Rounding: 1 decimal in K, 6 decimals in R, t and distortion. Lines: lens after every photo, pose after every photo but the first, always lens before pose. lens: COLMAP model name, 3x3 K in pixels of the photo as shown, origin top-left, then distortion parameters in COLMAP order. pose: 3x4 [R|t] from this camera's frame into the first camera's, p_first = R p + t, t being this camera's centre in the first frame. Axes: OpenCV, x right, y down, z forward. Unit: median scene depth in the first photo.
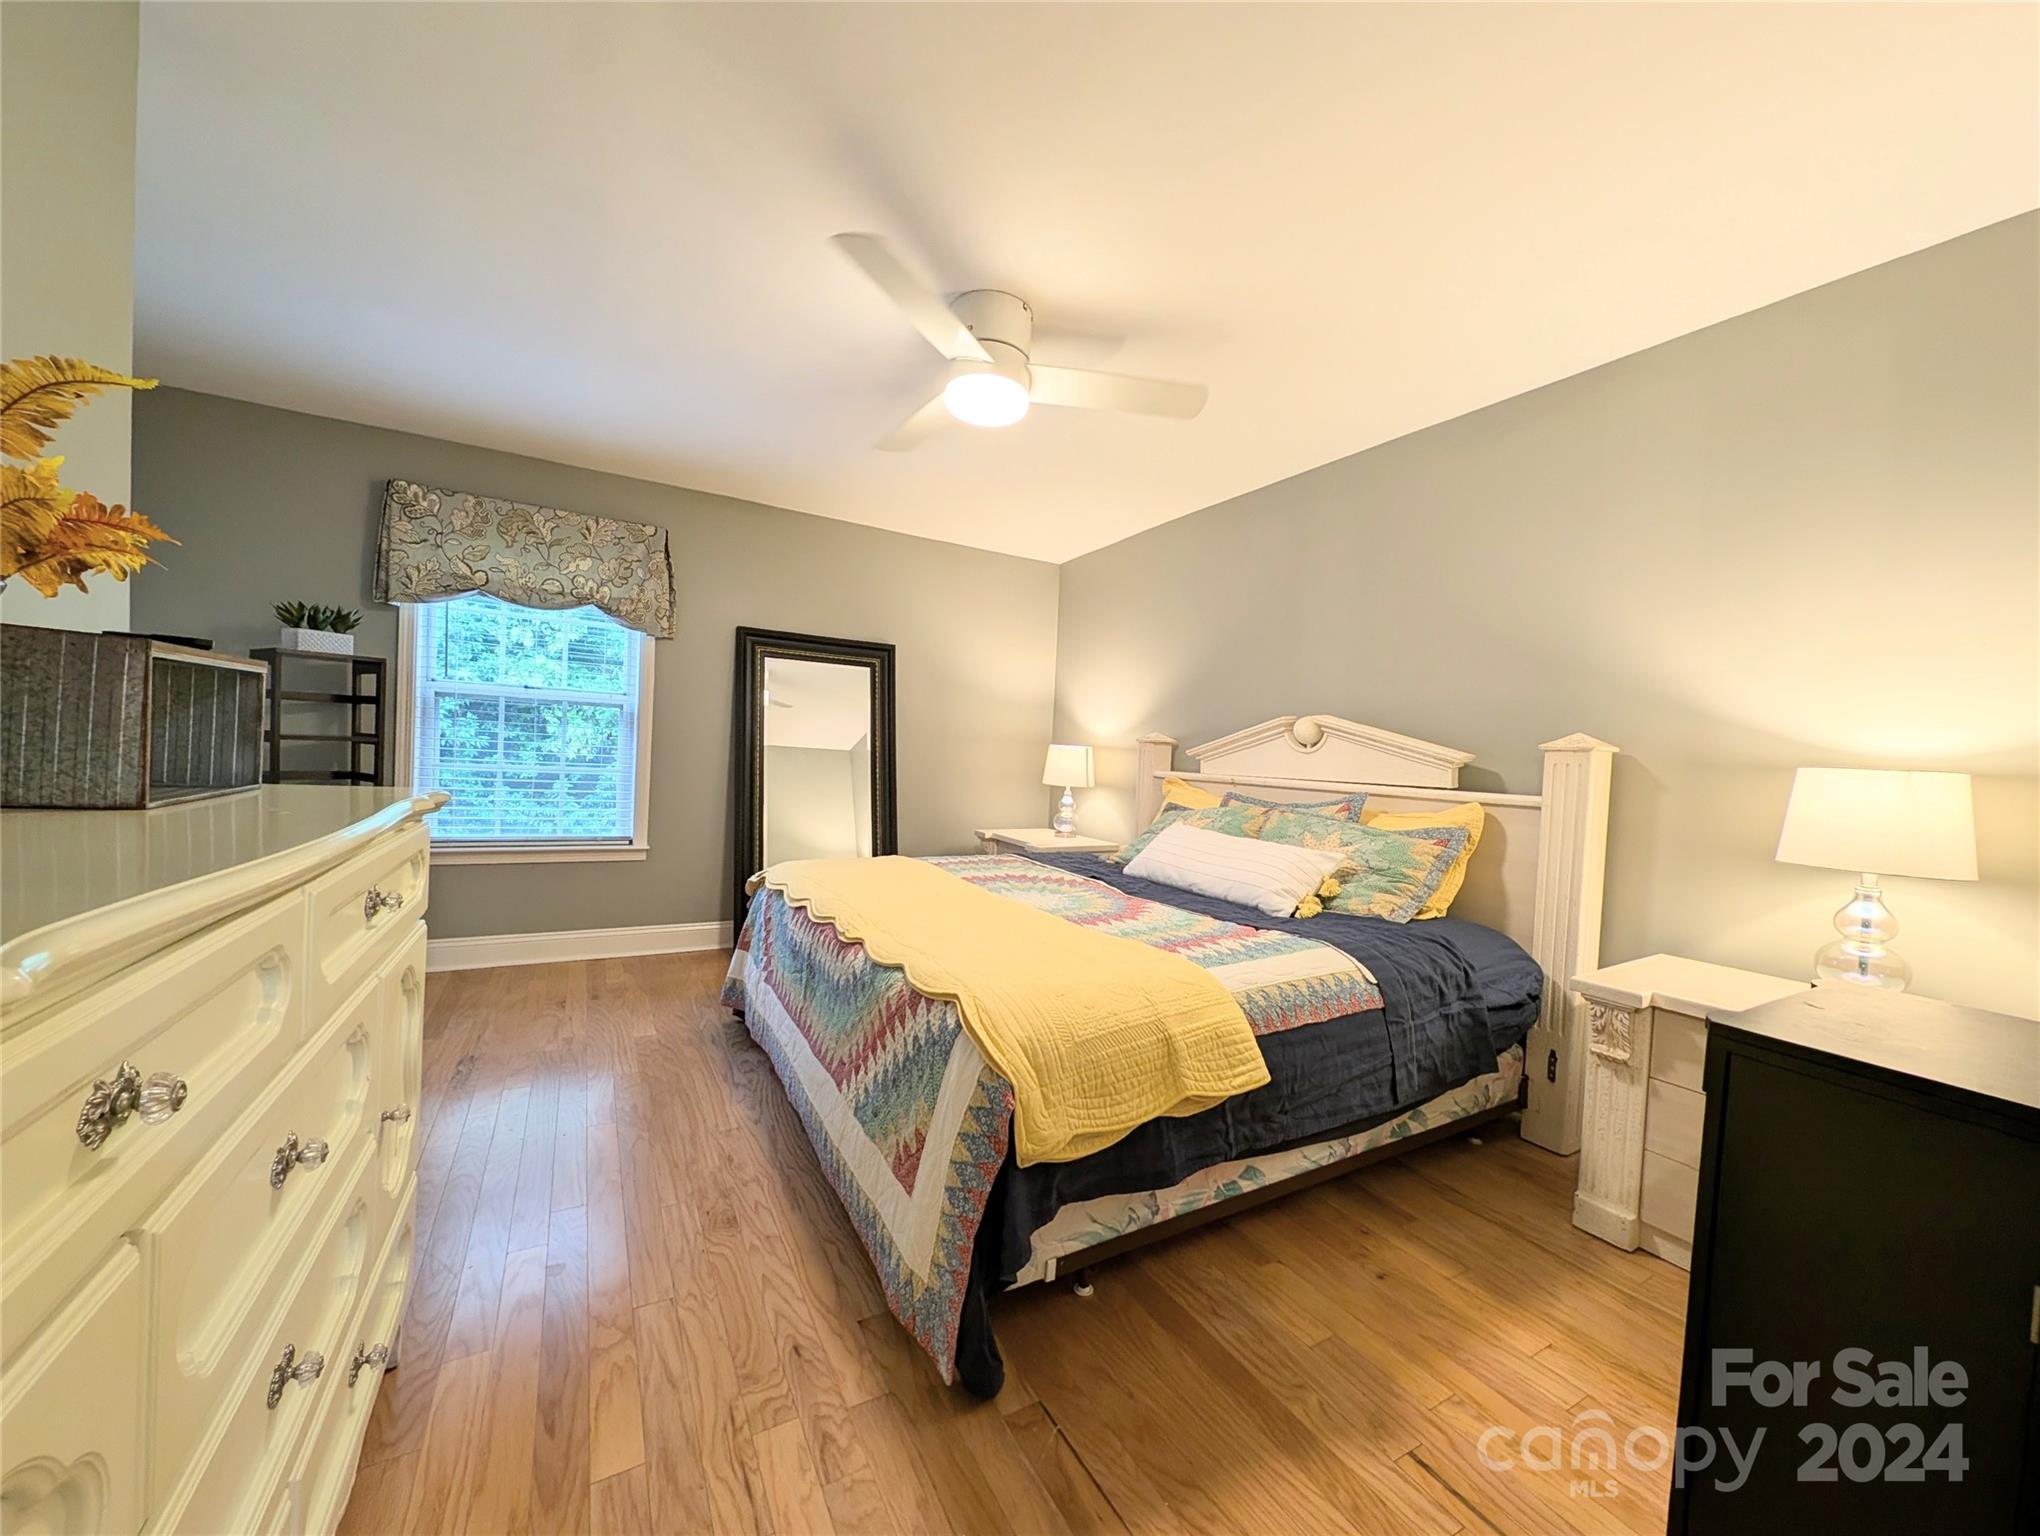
lens RADIAL K [[761.8, 0, 1023.4], [0, 761.8, 773.6], [0, 0, 1]] dist [0.007724, -0.003294]
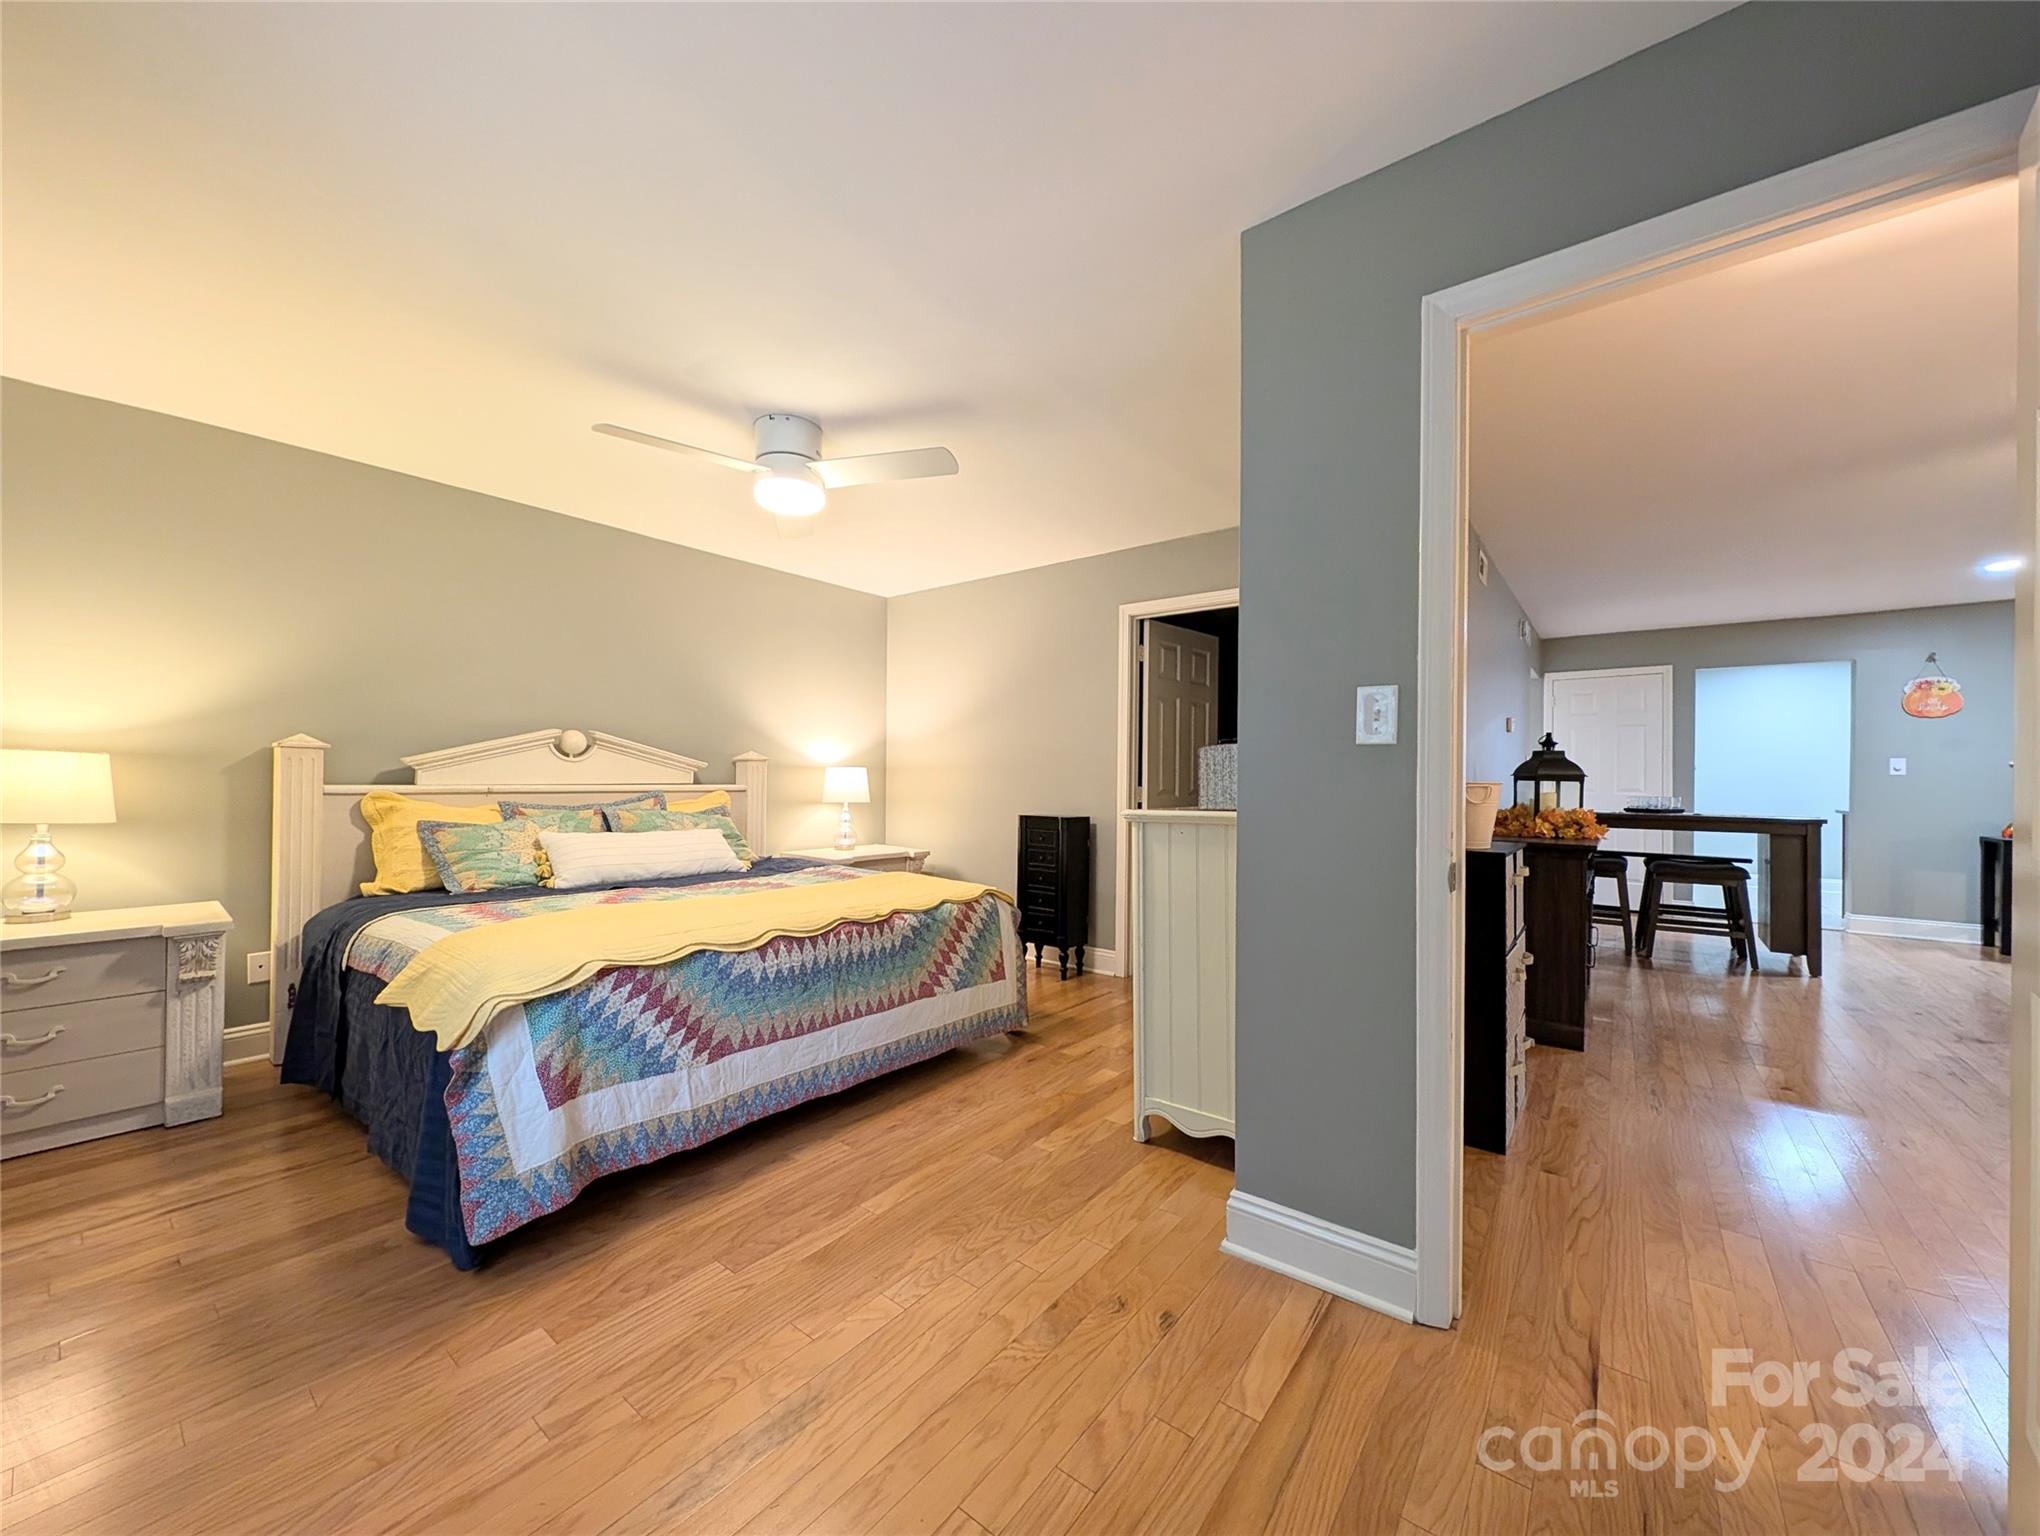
lens RADIAL K [[761.8, 0, 1020.4], [0, 761.8, 766.4], [0, 0, 1]] dist [0.007724, -0.003294]
pose [[-0.369160, -0.033316, 0.928768, -0.900018], [0.001703, 0.999331, 0.036524, -0.056558], [-0.929364, 0.015065, -0.368856, 0.728343]]
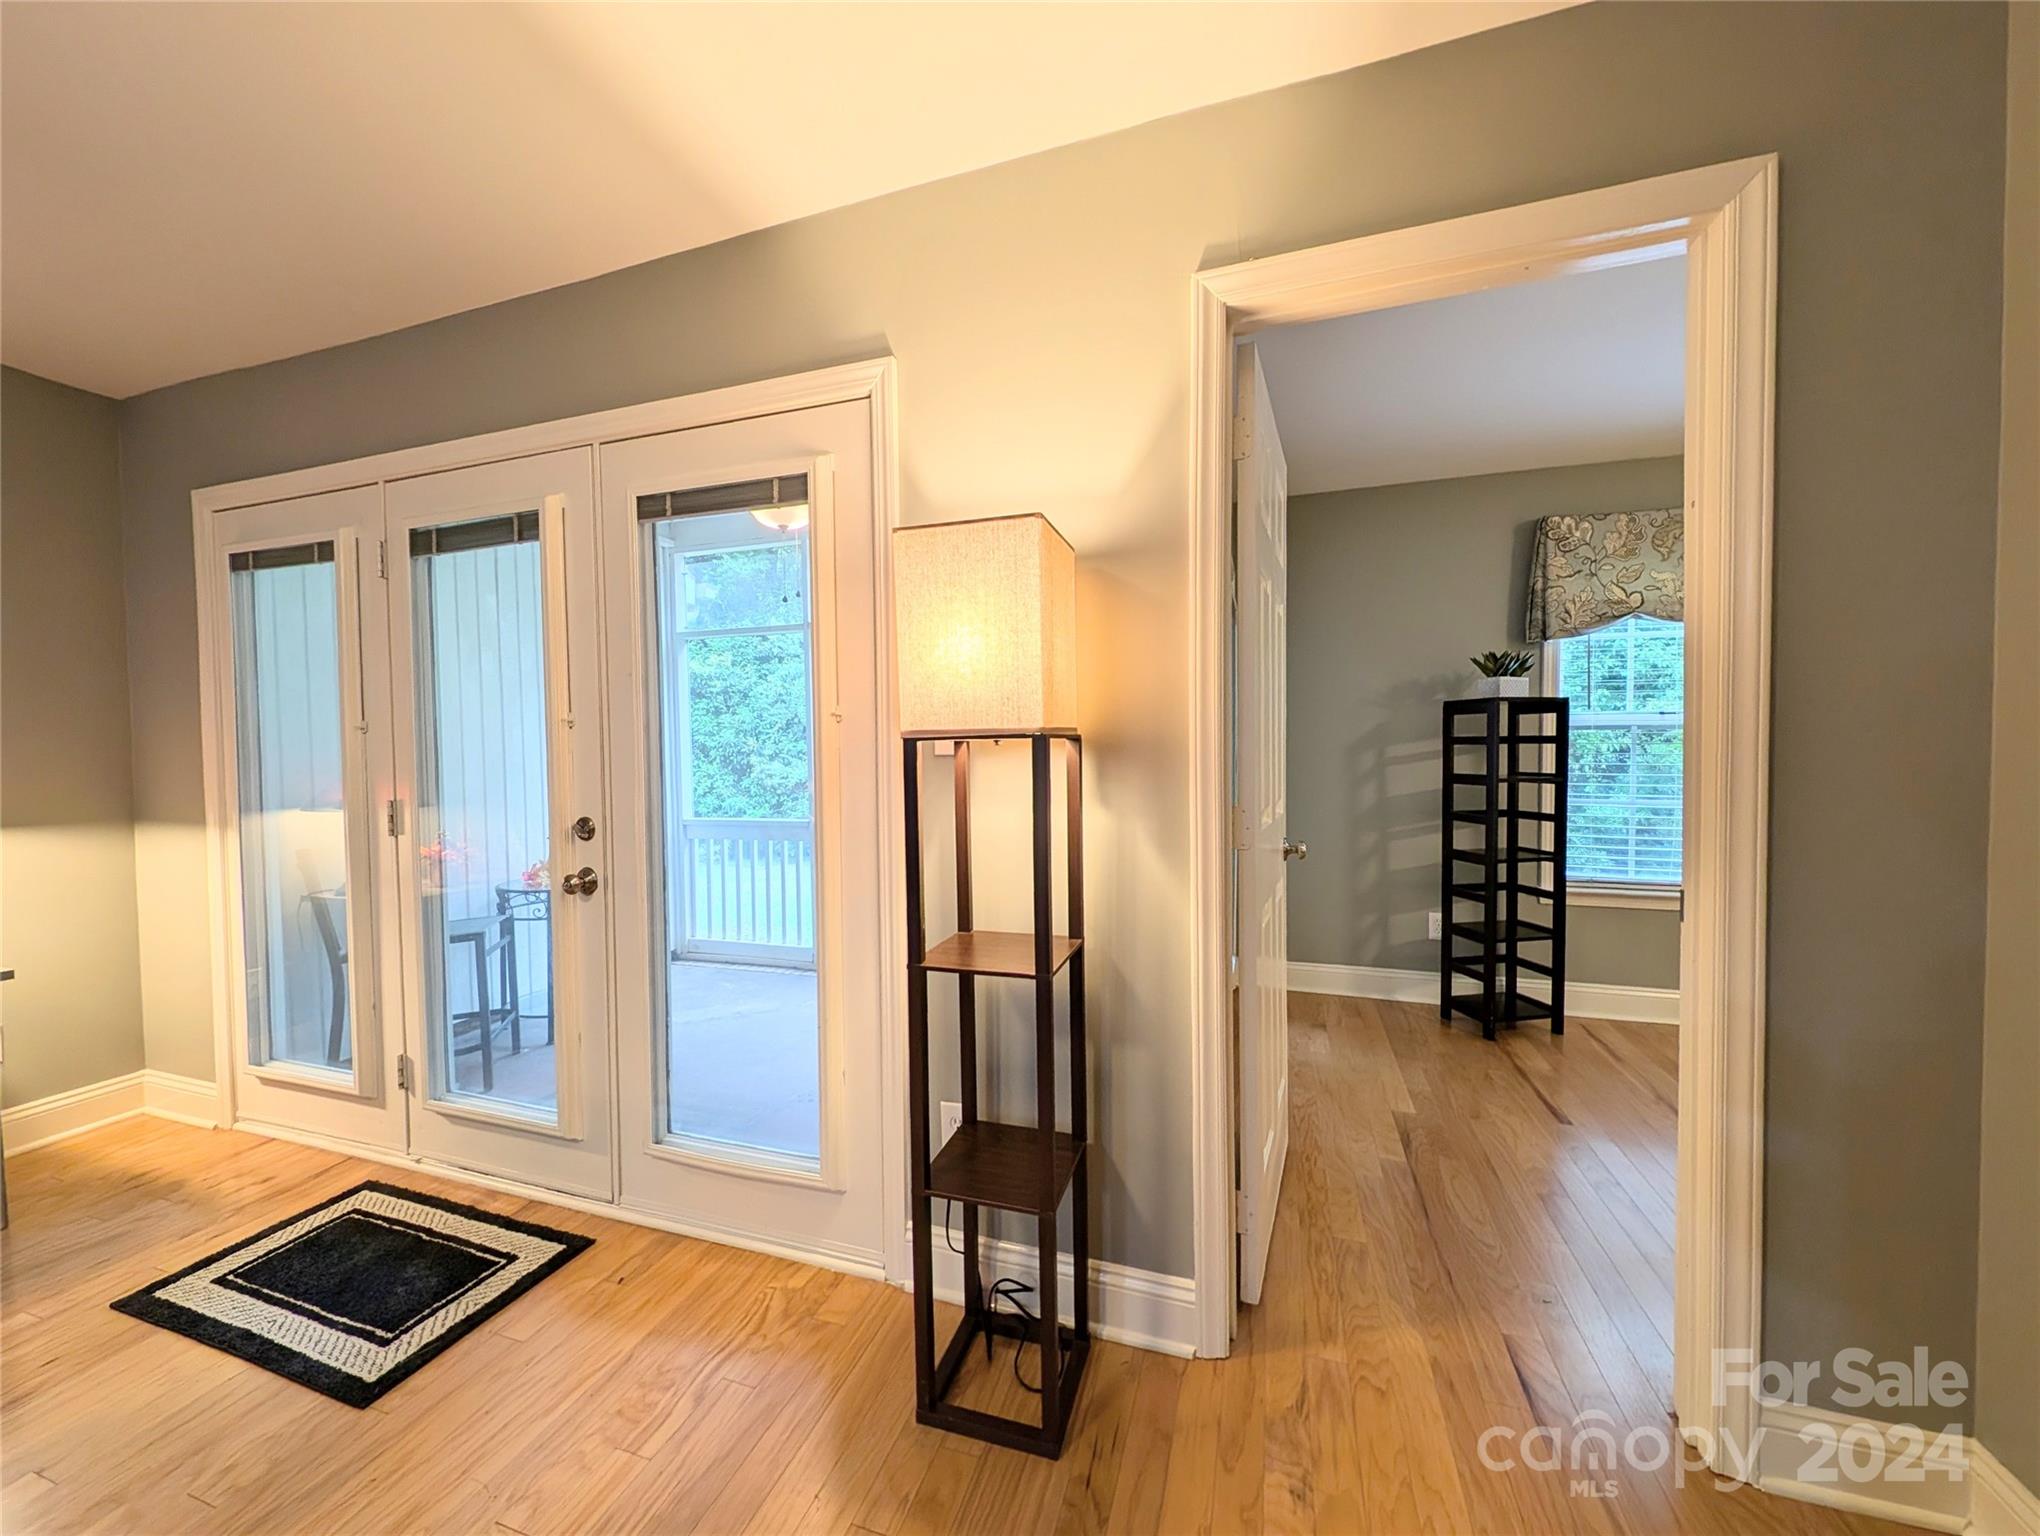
lens RADIAL K [[761.8, 0, 1013.4], [0, 761.8, 776.5], [0, 0, 1]] dist [0.007724, -0.003294]
pose [[0.655765, -0.029188, -0.754401, -0.510148], [0.019358, 0.999574, -0.021846, -0.036124], [0.754717, -0.000278, 0.656050, -0.174643]]
